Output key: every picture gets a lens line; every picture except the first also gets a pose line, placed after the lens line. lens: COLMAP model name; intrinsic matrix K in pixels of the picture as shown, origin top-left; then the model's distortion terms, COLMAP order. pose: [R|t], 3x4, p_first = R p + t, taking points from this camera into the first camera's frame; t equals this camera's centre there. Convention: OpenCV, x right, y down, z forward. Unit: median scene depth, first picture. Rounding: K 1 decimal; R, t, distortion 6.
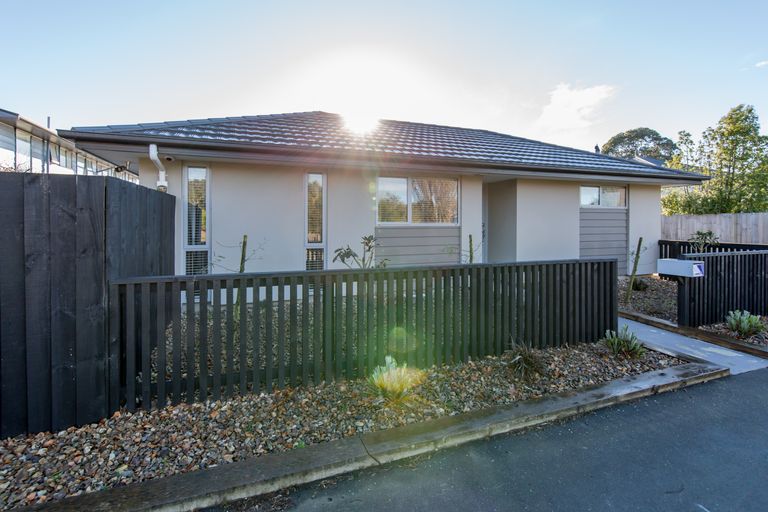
lens RADIAL K [[341.8, 0, 367.5], [0, 341.8, 224.1], [0, 0, 1]] dist [-0.000245, -0.000578]
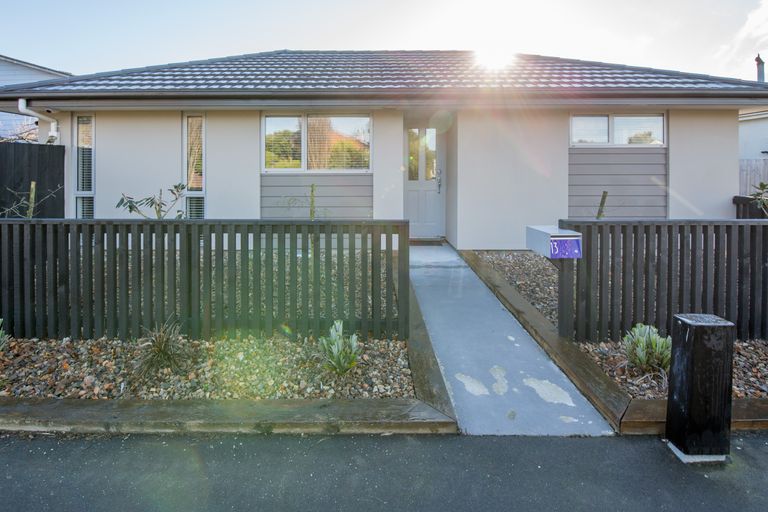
lens RADIAL K [[363.1, 0, 382.1], [0, 363.1, 176.7], [0, 0, 1]] dist [-0.008352, -0.002352]
pose [[0.942249, 0.003959, -0.334890, 0.478890], [0.001688, 0.999861, 0.016569, -0.000040], [0.334909, -0.016177, 0.942112, 0.164168]]
